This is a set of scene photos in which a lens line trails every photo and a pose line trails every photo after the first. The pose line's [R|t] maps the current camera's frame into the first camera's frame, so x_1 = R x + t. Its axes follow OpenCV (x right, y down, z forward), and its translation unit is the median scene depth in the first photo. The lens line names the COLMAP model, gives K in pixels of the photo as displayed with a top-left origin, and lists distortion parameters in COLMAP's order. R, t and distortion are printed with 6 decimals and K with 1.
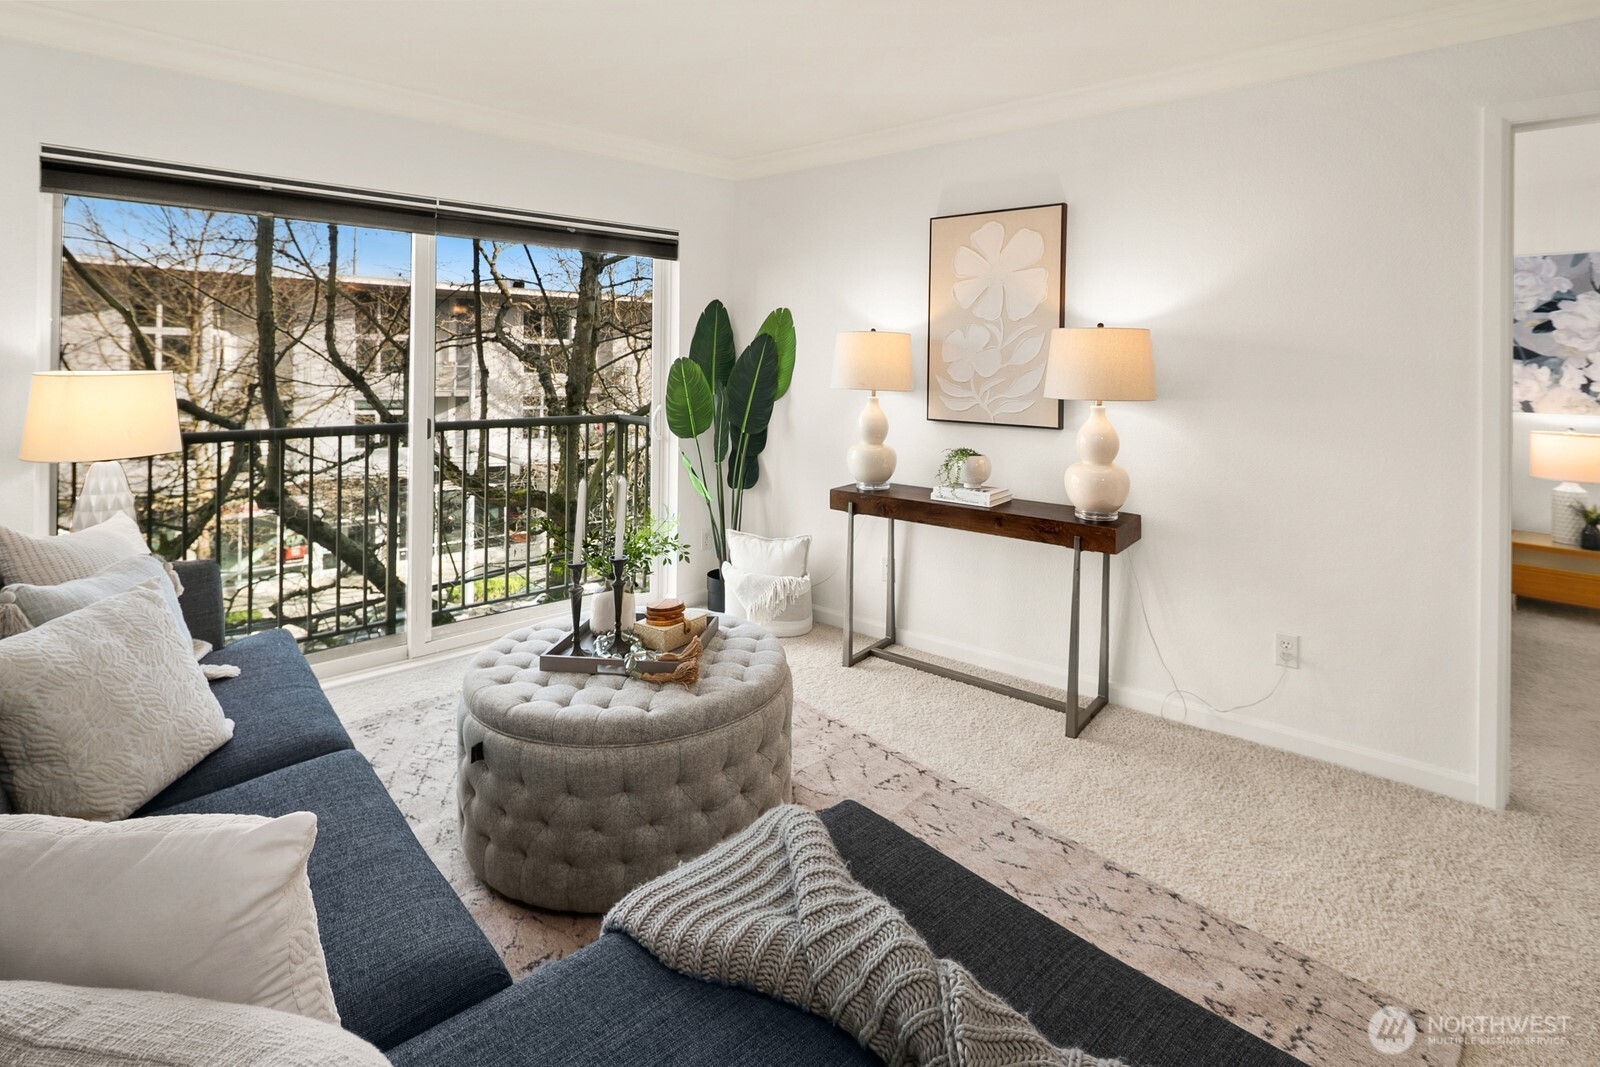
lens RADIAL K [[785.5, 0, 797.7], [0, 785.5, 363.7], [0, 0, 1]] dist [-0.000419, 0.000077]
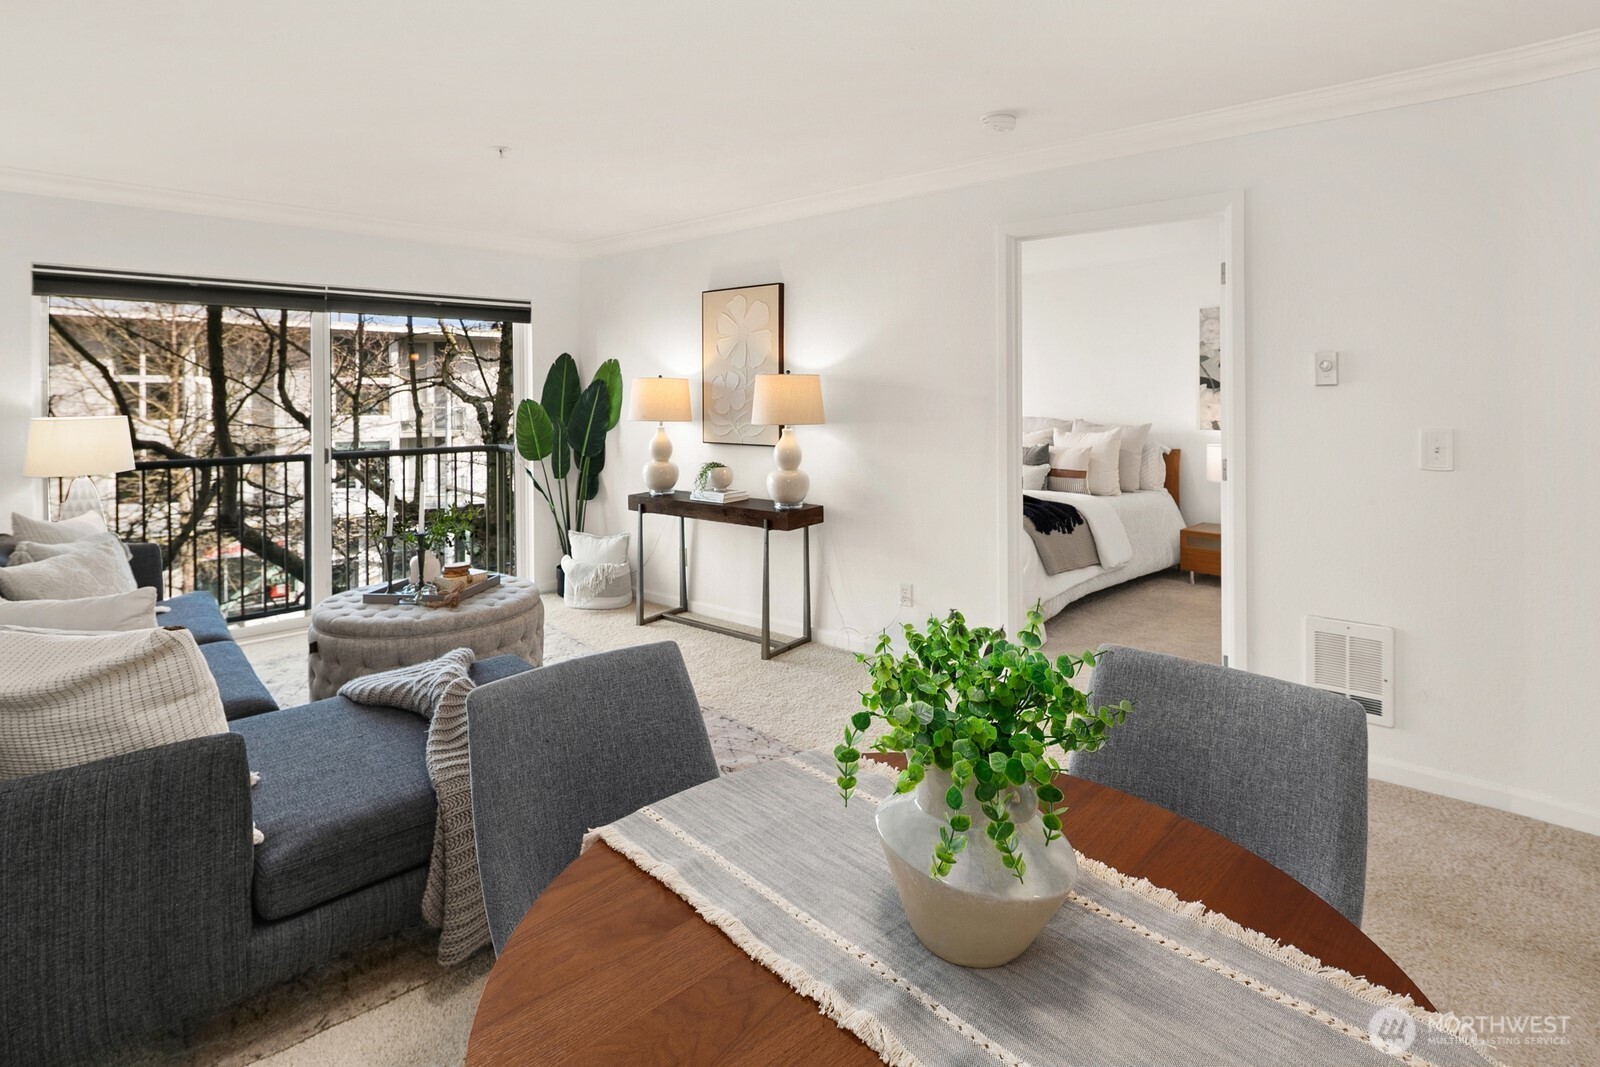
lens RADIAL K [[783.8, 0, 796.4], [0, 783.8, 397.7], [0, 0, 1]] dist [0.000900, -0.000285]
pose [[0.999790, -0.018293, 0.009203, 0.322482], [0.018304, 0.999832, -0.001167, -0.000617], [-0.009180, 0.001336, 0.999957, -0.347651]]
